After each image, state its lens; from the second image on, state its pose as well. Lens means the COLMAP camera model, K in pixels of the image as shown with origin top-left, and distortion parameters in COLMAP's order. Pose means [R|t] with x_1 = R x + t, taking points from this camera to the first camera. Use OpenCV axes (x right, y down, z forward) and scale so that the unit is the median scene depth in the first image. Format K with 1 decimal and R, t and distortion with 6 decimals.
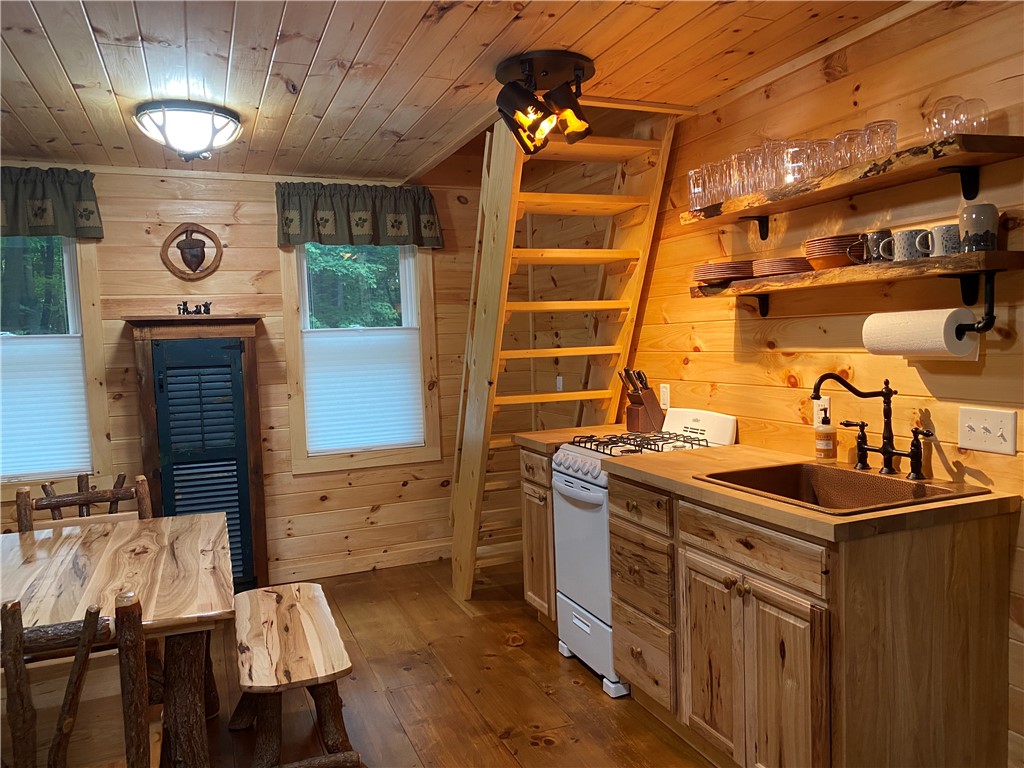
lens RADIAL K [[780.0, 0, 513.6], [0, 780.0, 376.3], [0, 0, 1]] dist [0.007249, -0.005815]
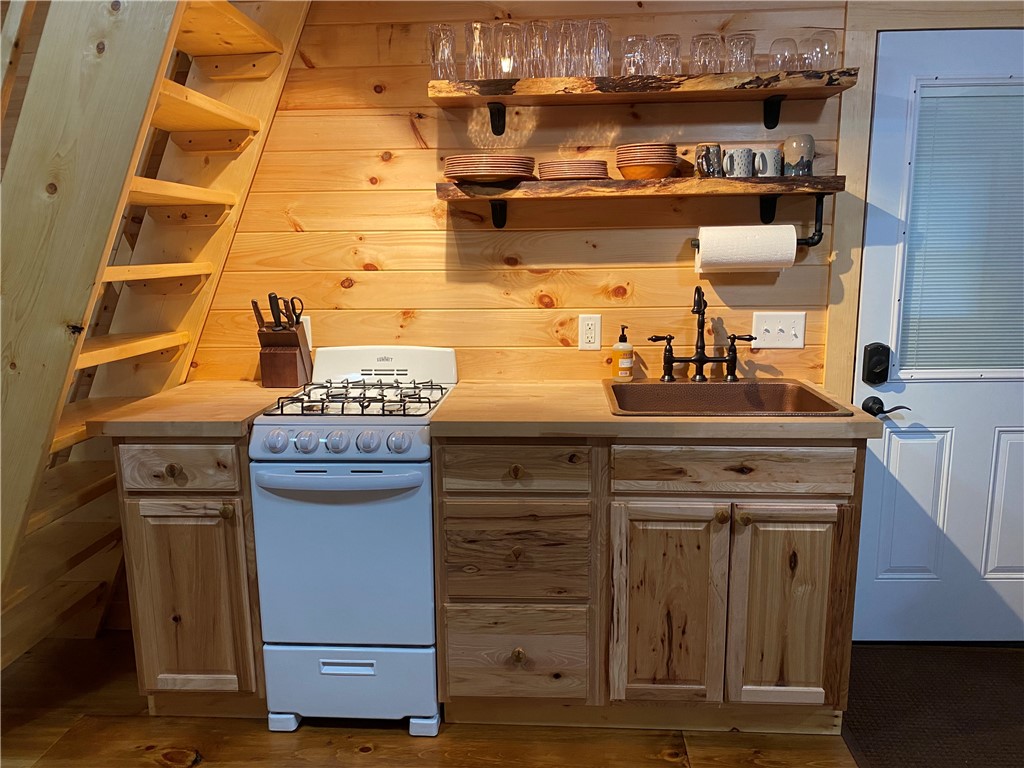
lens RADIAL K [[783.2, 0, 512.0], [0, 783.2, 384.0], [0, 0, 1]] dist [0.086619, -0.157963]
pose [[0.423040, -0.126180, 0.897283, -0.548312], [0.042117, 0.991925, 0.119633, -0.009647], [-0.905132, -0.012819, 0.424938, 0.712029]]
